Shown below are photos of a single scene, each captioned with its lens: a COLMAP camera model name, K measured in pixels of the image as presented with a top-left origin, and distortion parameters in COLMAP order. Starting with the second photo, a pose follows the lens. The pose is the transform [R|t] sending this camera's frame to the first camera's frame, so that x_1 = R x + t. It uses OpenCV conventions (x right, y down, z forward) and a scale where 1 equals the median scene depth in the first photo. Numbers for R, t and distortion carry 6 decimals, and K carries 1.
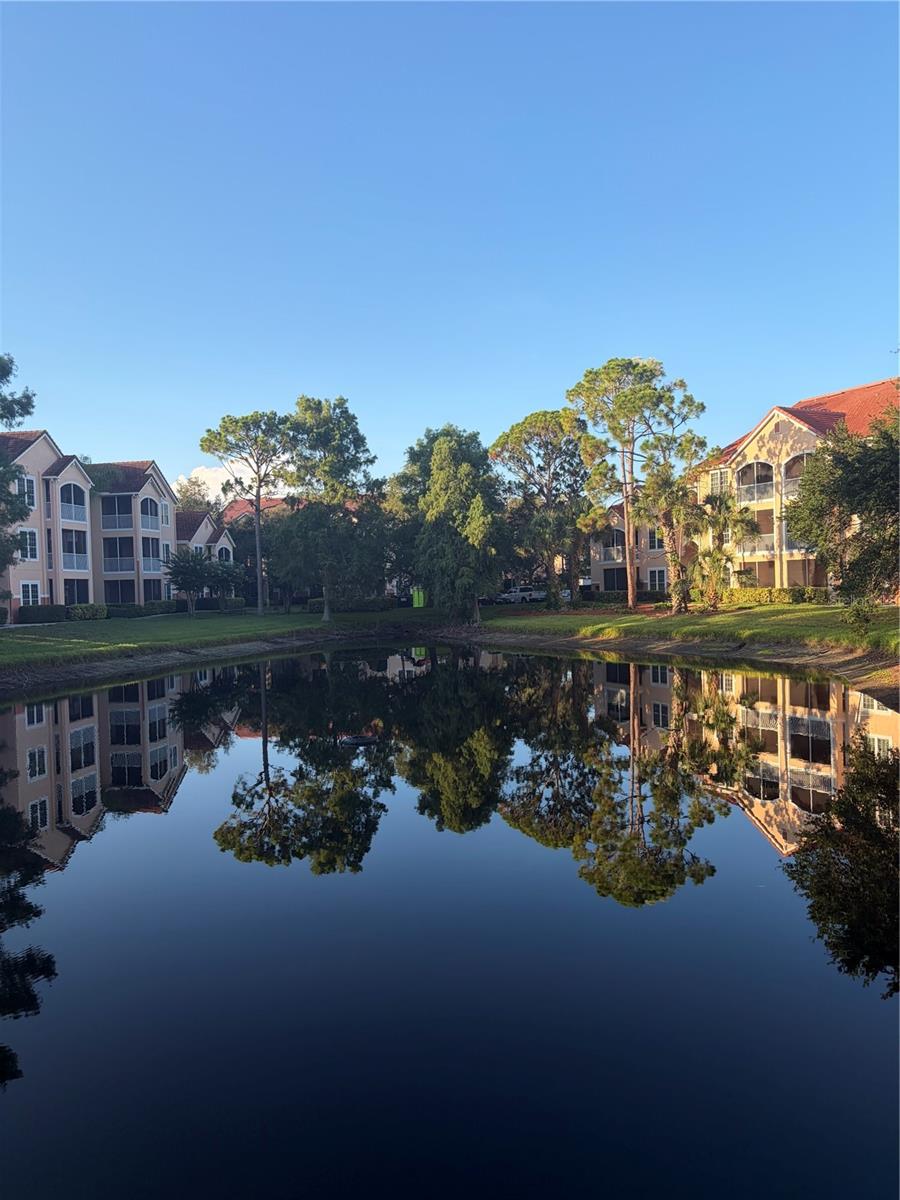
lens RADIAL K [[881.5, 0, 450.0], [0, 881.5, 600.0], [0, 0, 1]] dist [0.010122, 0.000336]
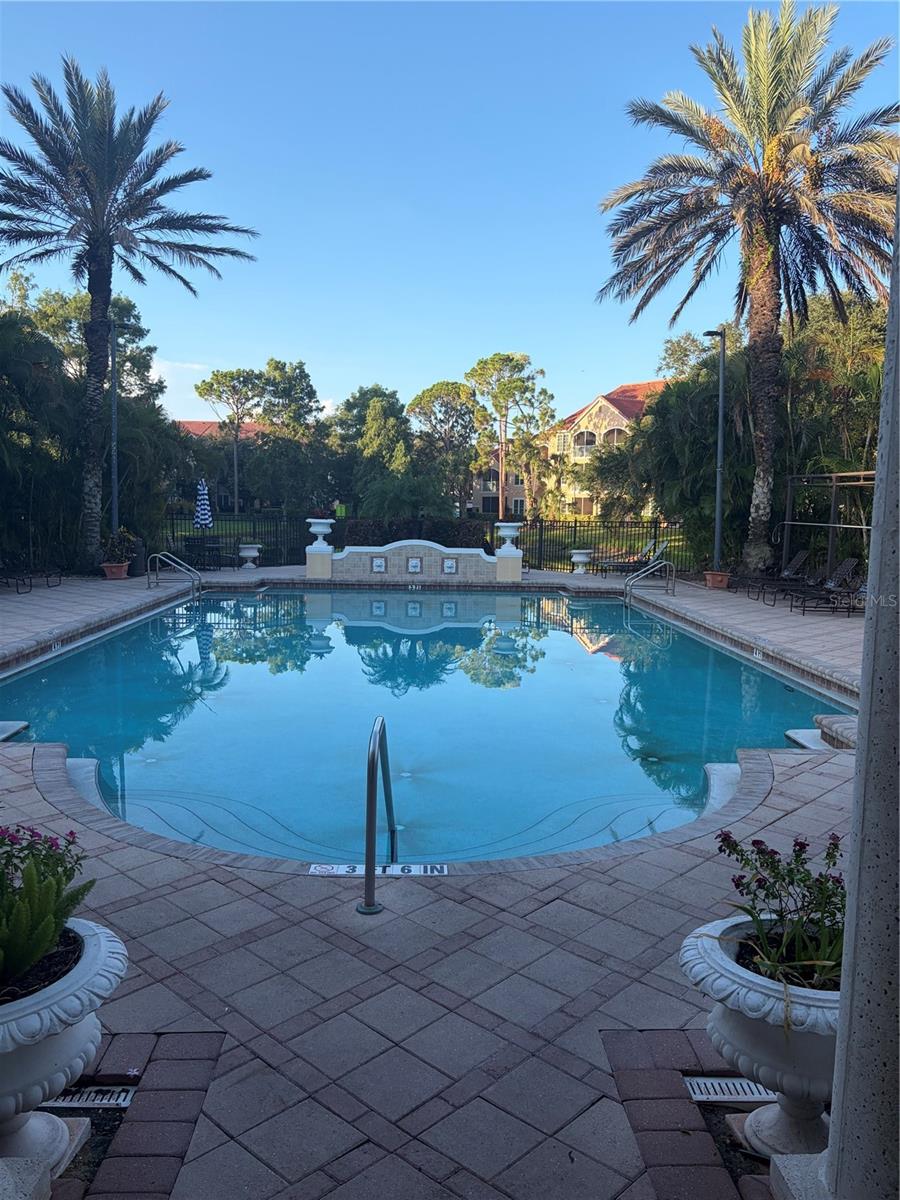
lens RADIAL K [[881.5, 0, 450.0], [0, 881.5, 600.0], [0, 0, 1]] dist [0.010122, 0.000336]
pose [[0.987336, 0.027598, 0.156222, -0.105060], [-0.042850, 0.994544, 0.095116, -0.001289], [-0.152745, -0.100606, 0.983131, -0.449682]]
